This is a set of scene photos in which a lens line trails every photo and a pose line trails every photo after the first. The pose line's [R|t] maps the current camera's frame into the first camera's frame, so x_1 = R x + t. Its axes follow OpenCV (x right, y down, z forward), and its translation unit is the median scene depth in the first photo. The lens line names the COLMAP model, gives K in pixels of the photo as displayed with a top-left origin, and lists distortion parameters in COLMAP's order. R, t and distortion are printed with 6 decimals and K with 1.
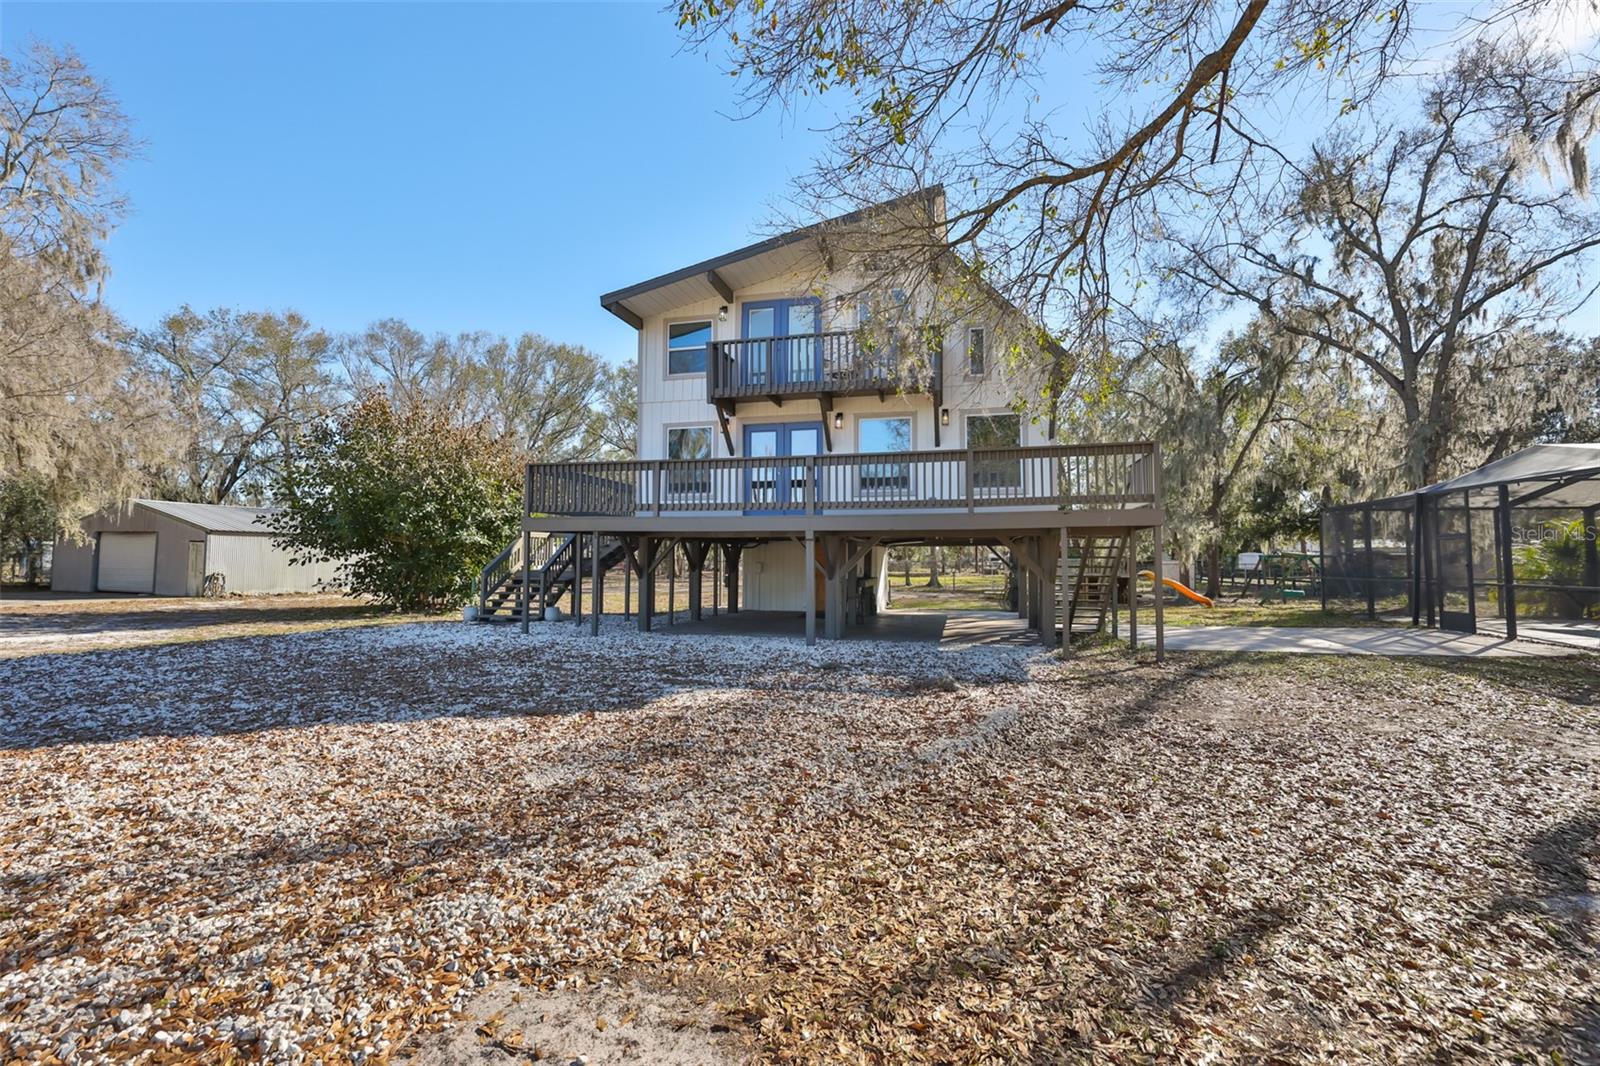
lens RADIAL K [[676.0, 0, 799.4], [0, 676.0, 520.4], [0, 0, 1]] dist [-0.002876, -0.000498]
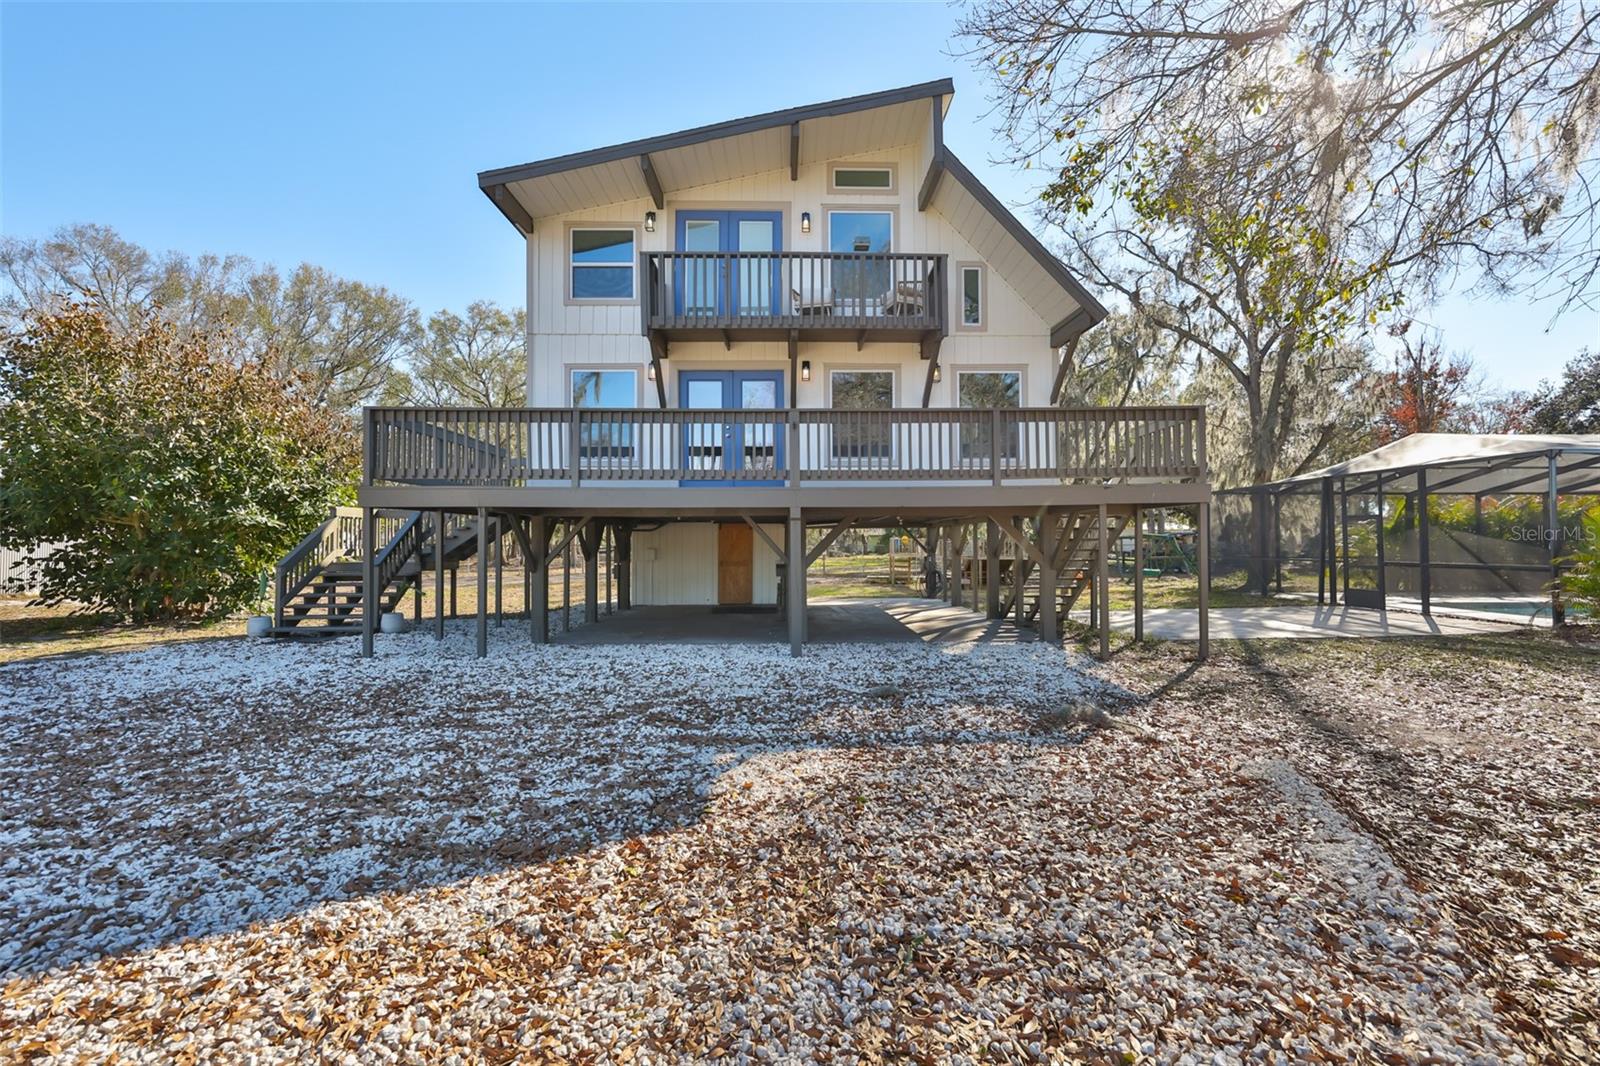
lens RADIAL K [[679.2, 0, 803.1], [0, 679.2, 527.6], [0, 0, 1]] dist [0.000683, -0.000656]
pose [[0.966179, -0.001751, 0.257866, -0.098039], [-0.007105, 0.999417, 0.033407, 0.006905], [-0.257774, -0.034110, 0.965603, 0.142851]]
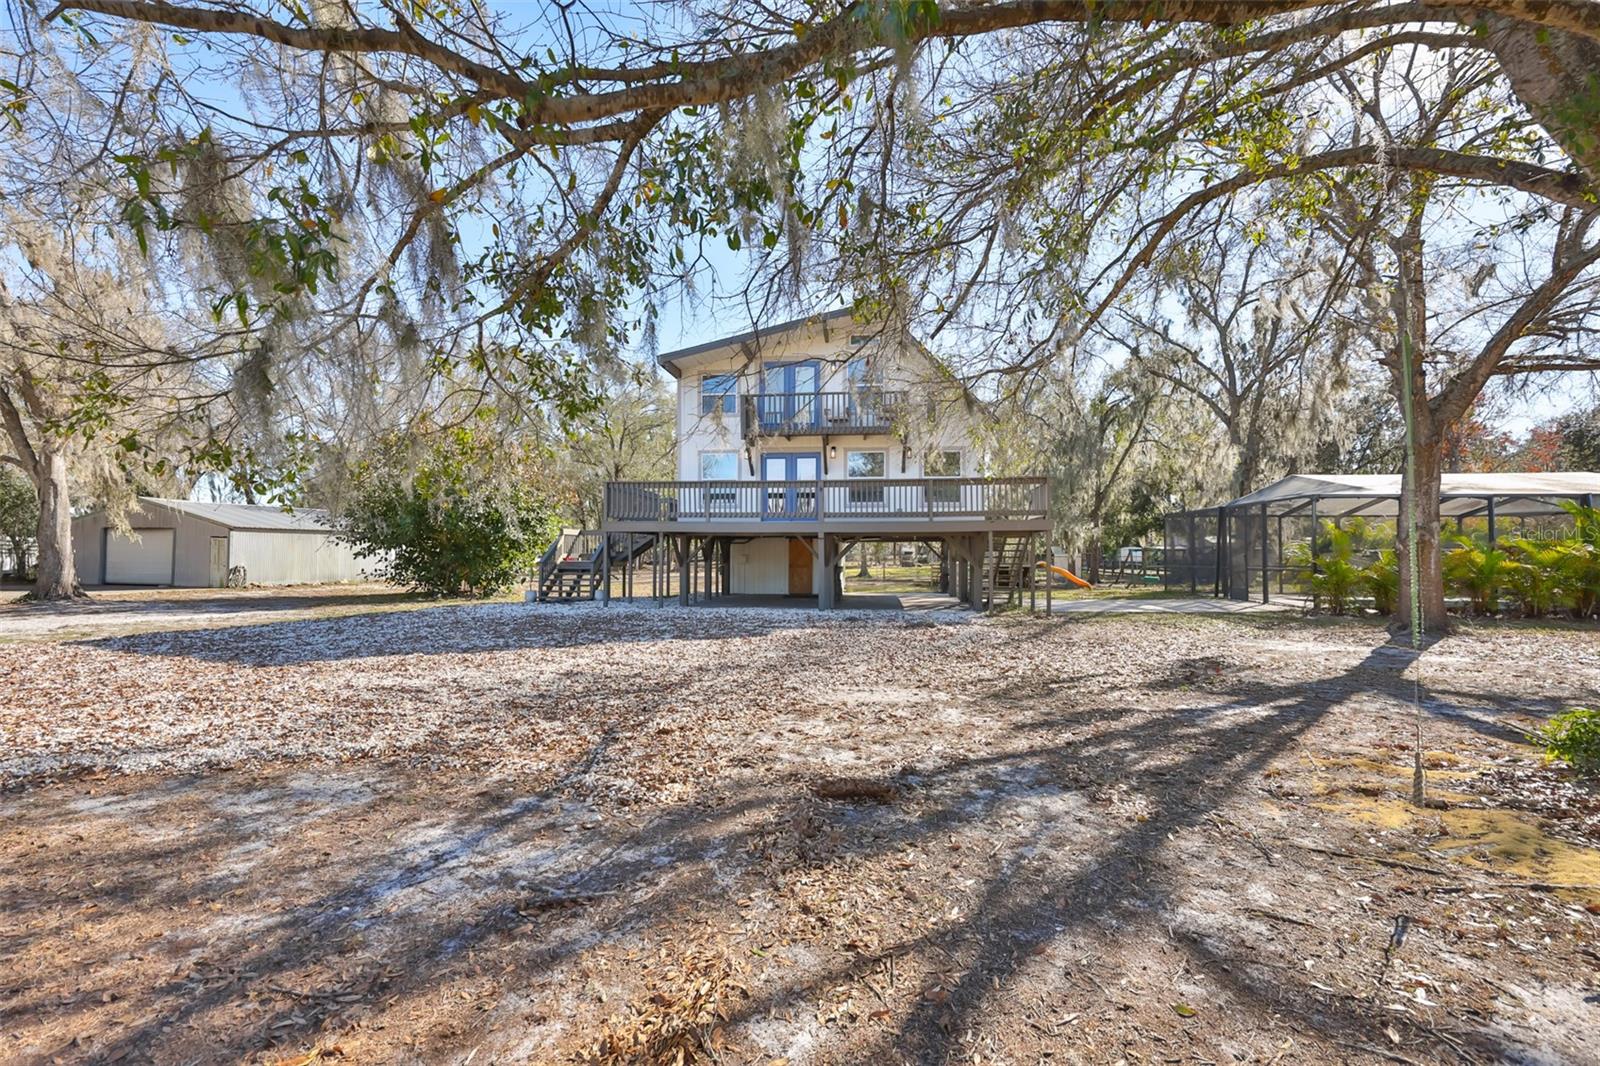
lens RADIAL K [[679.2, 0, 803.1], [0, 679.2, 527.6], [0, 0, 1]] dist [0.000683, -0.000656]
pose [[0.991127, 0.004335, 0.132847, -0.121732], [-0.007226, 0.999747, 0.021287, -0.016361], [-0.132721, -0.022058, 0.990908, -0.242366]]
